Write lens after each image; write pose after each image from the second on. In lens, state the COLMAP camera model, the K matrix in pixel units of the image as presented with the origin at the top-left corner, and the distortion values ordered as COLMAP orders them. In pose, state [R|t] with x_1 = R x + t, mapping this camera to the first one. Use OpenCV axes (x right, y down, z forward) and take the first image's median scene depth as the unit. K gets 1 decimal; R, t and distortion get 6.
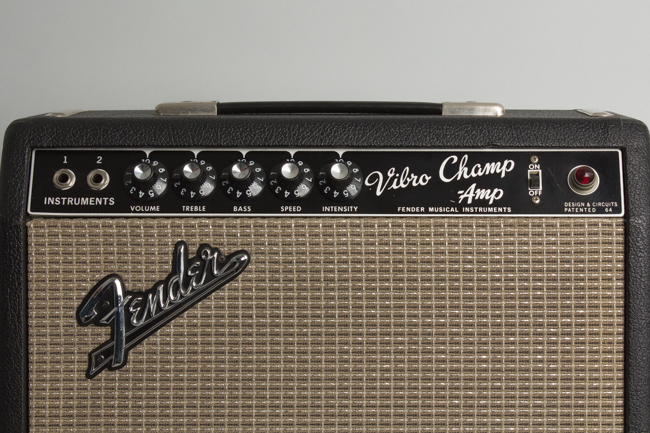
lens RADIAL K [[1513.9, 0, 324.3], [0, 1513.9, 216.7], [0, 0, 1]] dist [0.031096, 0.000000]
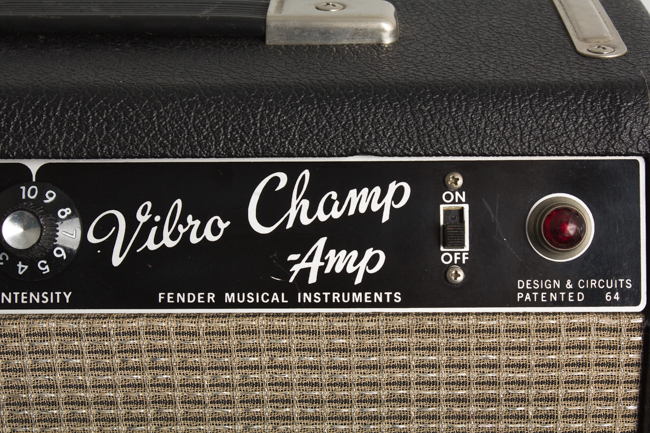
lens RADIAL K [[1625.5, 0, 324.8], [0, 1625.5, 216.2], [0, 0, 1]] dist [0.063741, 0.000000]
pose [[0.999789, -0.020429, 0.002094, 0.098675], [0.018869, 0.954074, 0.298977, -0.175894], [-0.008106, -0.298875, 0.954258, 0.530399]]
